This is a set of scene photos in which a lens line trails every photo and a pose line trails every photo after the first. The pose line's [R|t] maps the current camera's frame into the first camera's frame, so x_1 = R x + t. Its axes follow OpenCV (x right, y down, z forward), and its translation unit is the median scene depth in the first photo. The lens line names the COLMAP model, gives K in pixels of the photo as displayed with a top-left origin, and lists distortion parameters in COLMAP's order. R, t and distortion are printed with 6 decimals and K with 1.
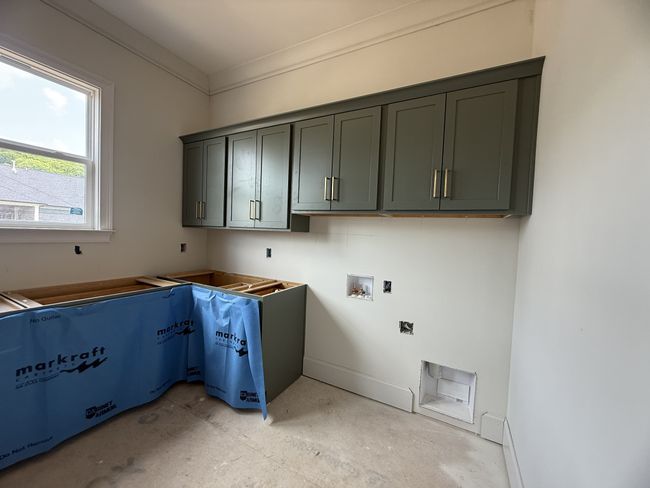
lens RADIAL K [[261.2, 0, 325.4], [0, 261.2, 242.2], [0, 0, 1]] dist [-0.001575, 0.000678]
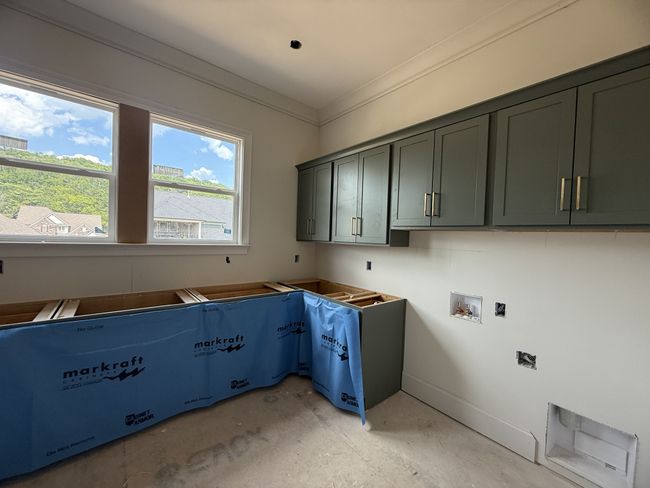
lens RADIAL K [[261.2, 0, 324.8], [0, 261.2, 243.5], [0, 0, 1]] dist [-0.001575, 0.000678]
pose [[0.926108, 0.001773, -0.377254, 0.020496], [-0.012301, 0.999599, -0.025499, -0.026473], [0.377058, 0.028256, 0.925759, -0.057687]]
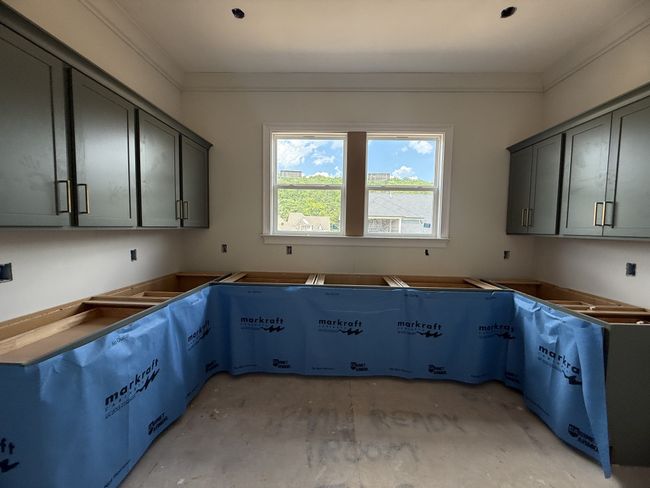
lens RADIAL K [[261.2, 0, 323.4], [0, 261.2, 243.7], [0, 0, 1]] dist [-0.001575, 0.000678]
pose [[0.439388, 0.024360, -0.897967, 0.080555], [-0.031566, 0.999434, 0.011667, -0.016774], [0.897743, 0.023219, 0.439908, -0.133567]]
